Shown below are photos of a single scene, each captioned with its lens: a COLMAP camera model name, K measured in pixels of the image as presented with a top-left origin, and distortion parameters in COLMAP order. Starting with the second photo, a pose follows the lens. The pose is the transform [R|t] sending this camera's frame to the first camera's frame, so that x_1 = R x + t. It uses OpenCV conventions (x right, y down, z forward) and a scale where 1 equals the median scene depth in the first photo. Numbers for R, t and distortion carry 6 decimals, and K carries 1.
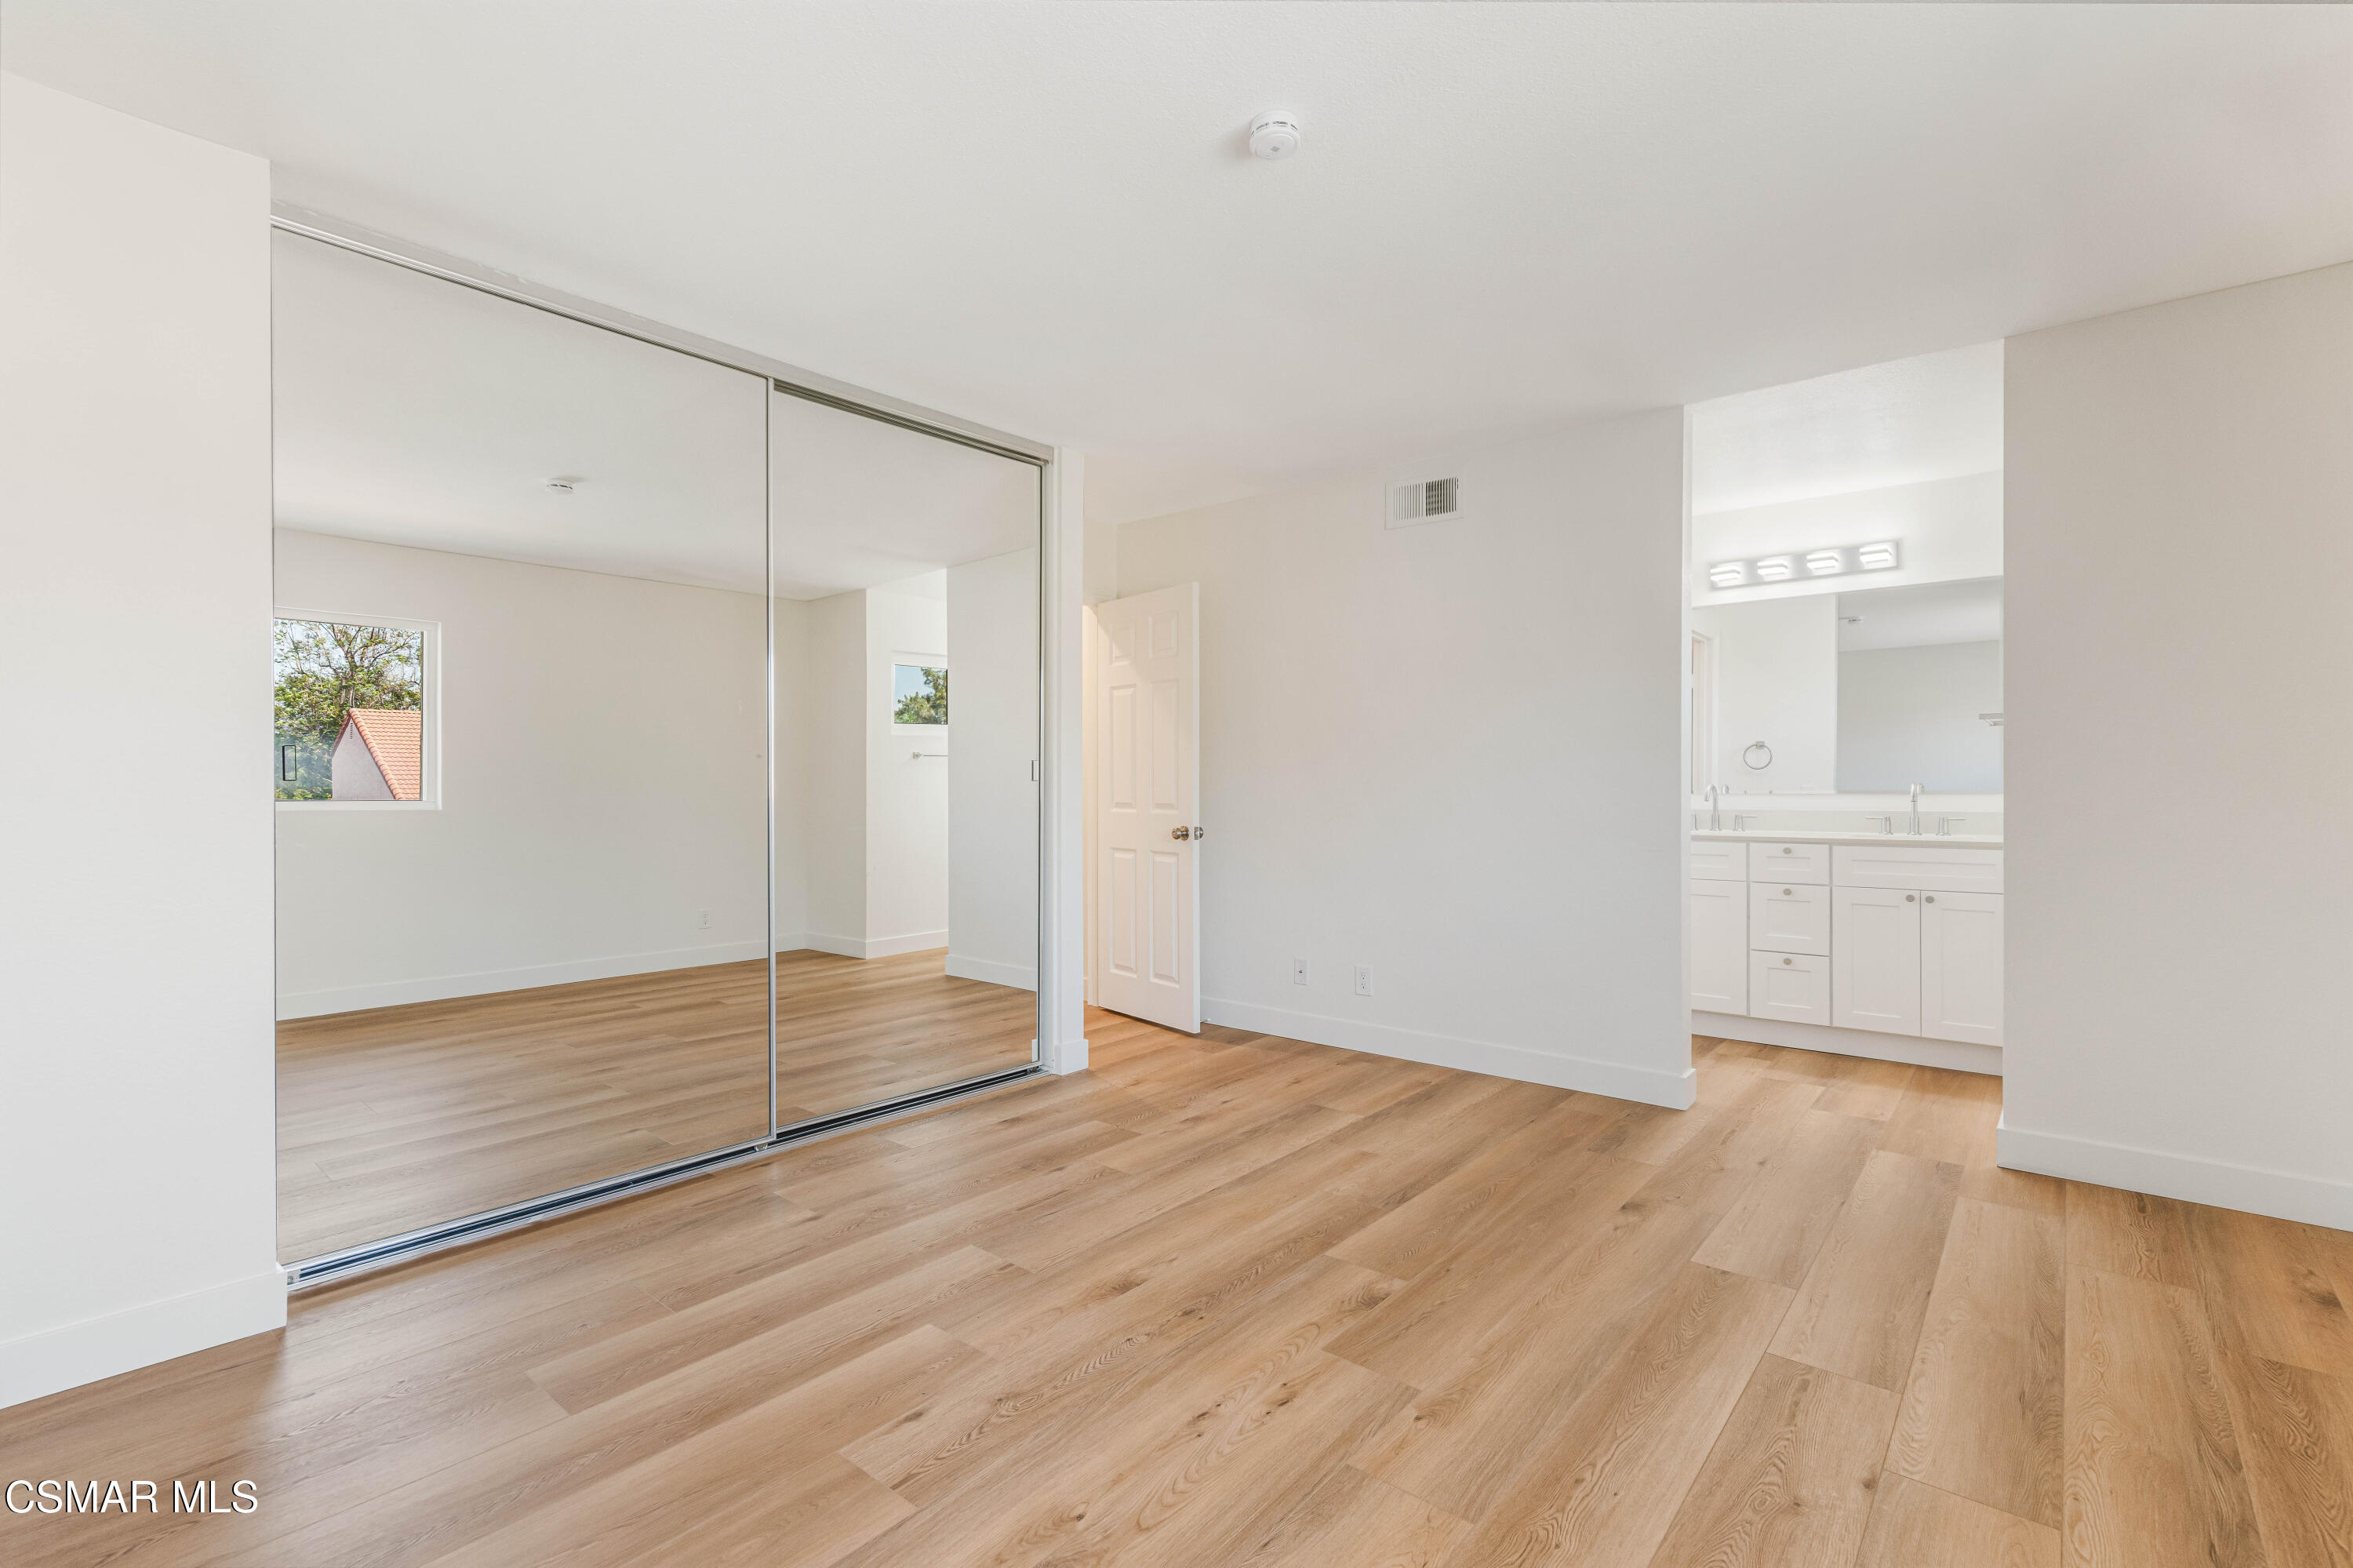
lens RADIAL K [[1081.4, 0, 1172.8], [0, 1081.4, 792.5], [0, 0, 1]] dist [0.000008, 0.000190]
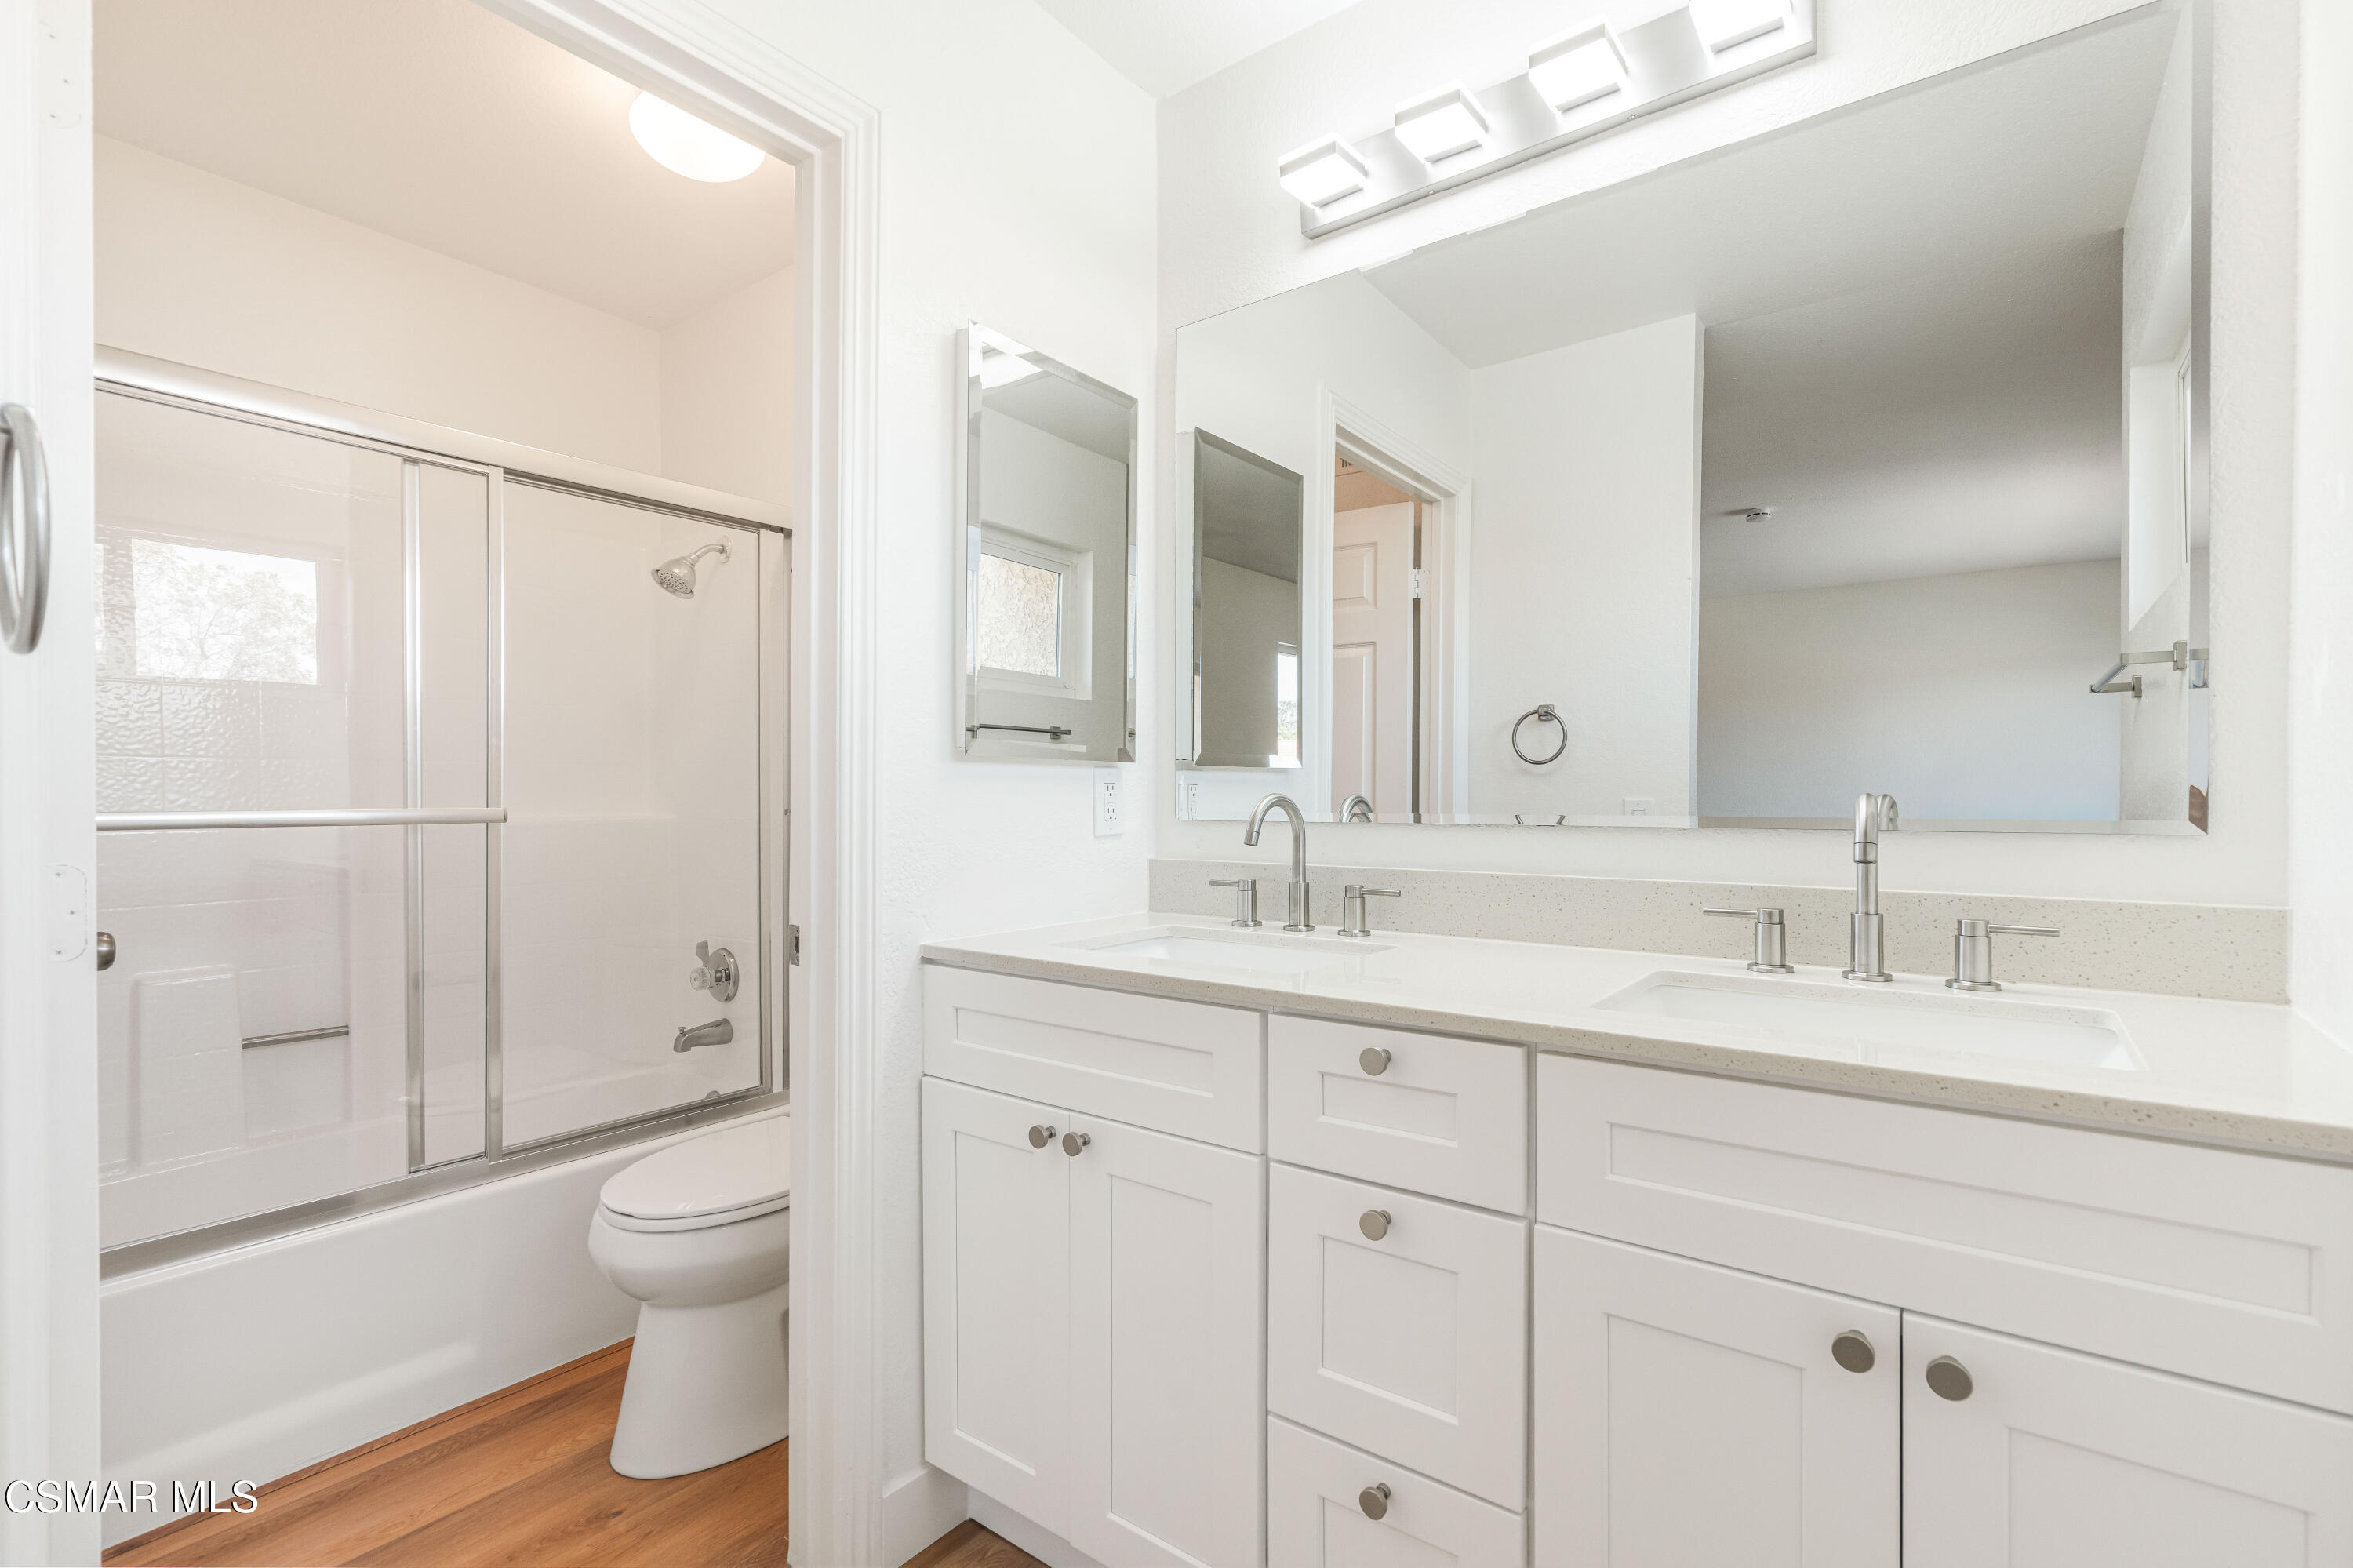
lens RADIAL K [[1081.4, 0, 1172.8], [0, 1081.4, 792.5], [0, 0, 1]] dist [0.000008, 0.000190]
pose [[0.999090, 0.010922, 0.041225, 0.830695], [-0.010733, 0.999931, -0.004821, -0.010833], [-0.041275, 0.004374, 0.999138, 1.223205]]
